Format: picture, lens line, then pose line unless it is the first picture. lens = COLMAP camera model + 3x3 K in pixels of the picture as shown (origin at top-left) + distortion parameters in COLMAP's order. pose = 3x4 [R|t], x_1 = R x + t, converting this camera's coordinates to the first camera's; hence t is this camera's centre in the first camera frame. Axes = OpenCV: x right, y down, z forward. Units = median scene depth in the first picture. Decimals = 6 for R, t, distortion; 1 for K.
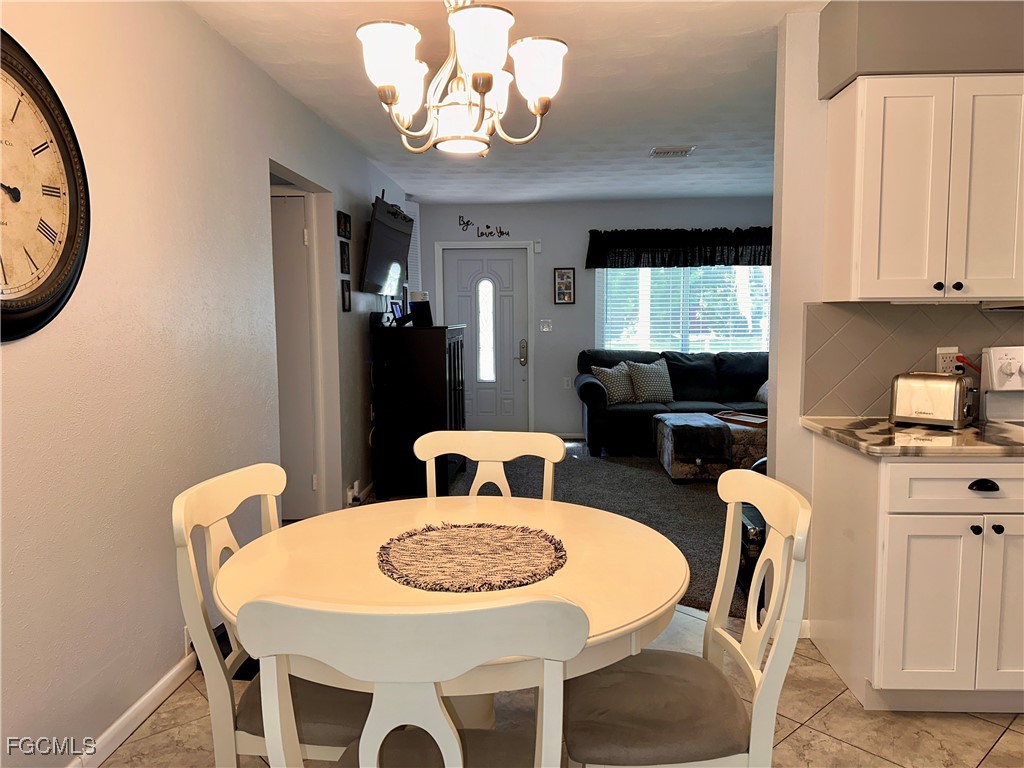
lens RADIAL K [[720.0, 0, 519.5], [0, 720.0, 378.1], [0, 0, 1]] dist [0.073702, -0.099630]
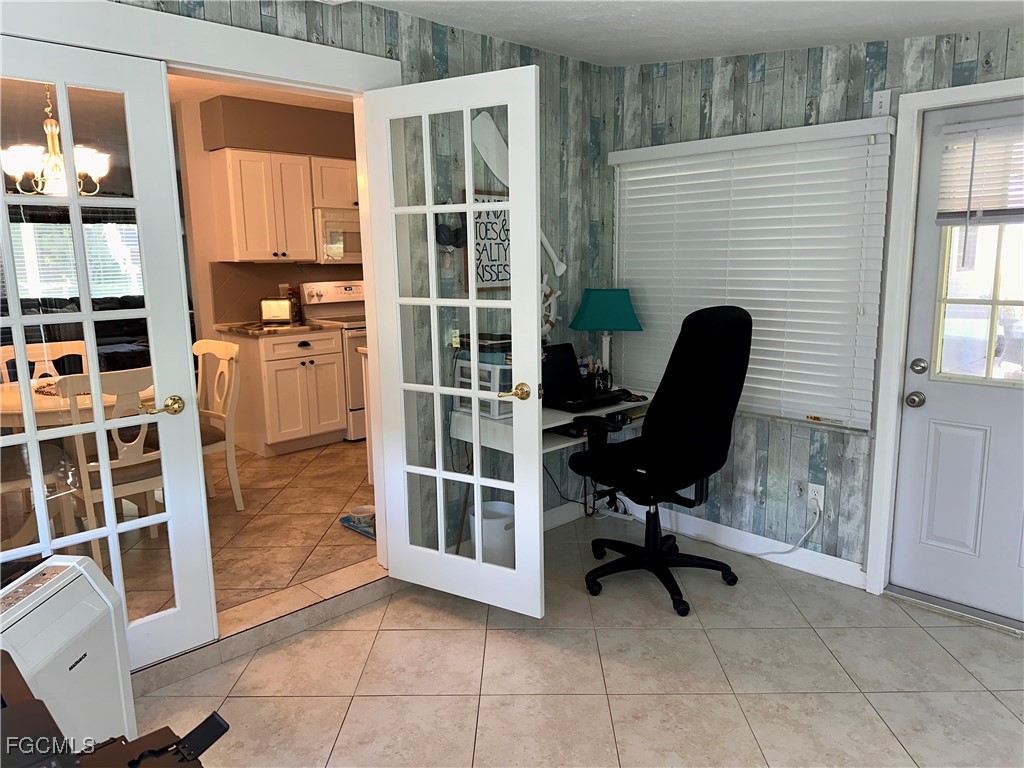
lens RADIAL K [[720.0, 0, 545.7], [0, 720.0, 371.3], [0, 0, 1]] dist [0.073702, -0.099630]
pose [[0.652798, -0.123600, 0.747381, -0.482842], [0.073413, 0.992278, 0.099978, 0.051031], [-0.753966, -0.010398, 0.656831, -0.891243]]
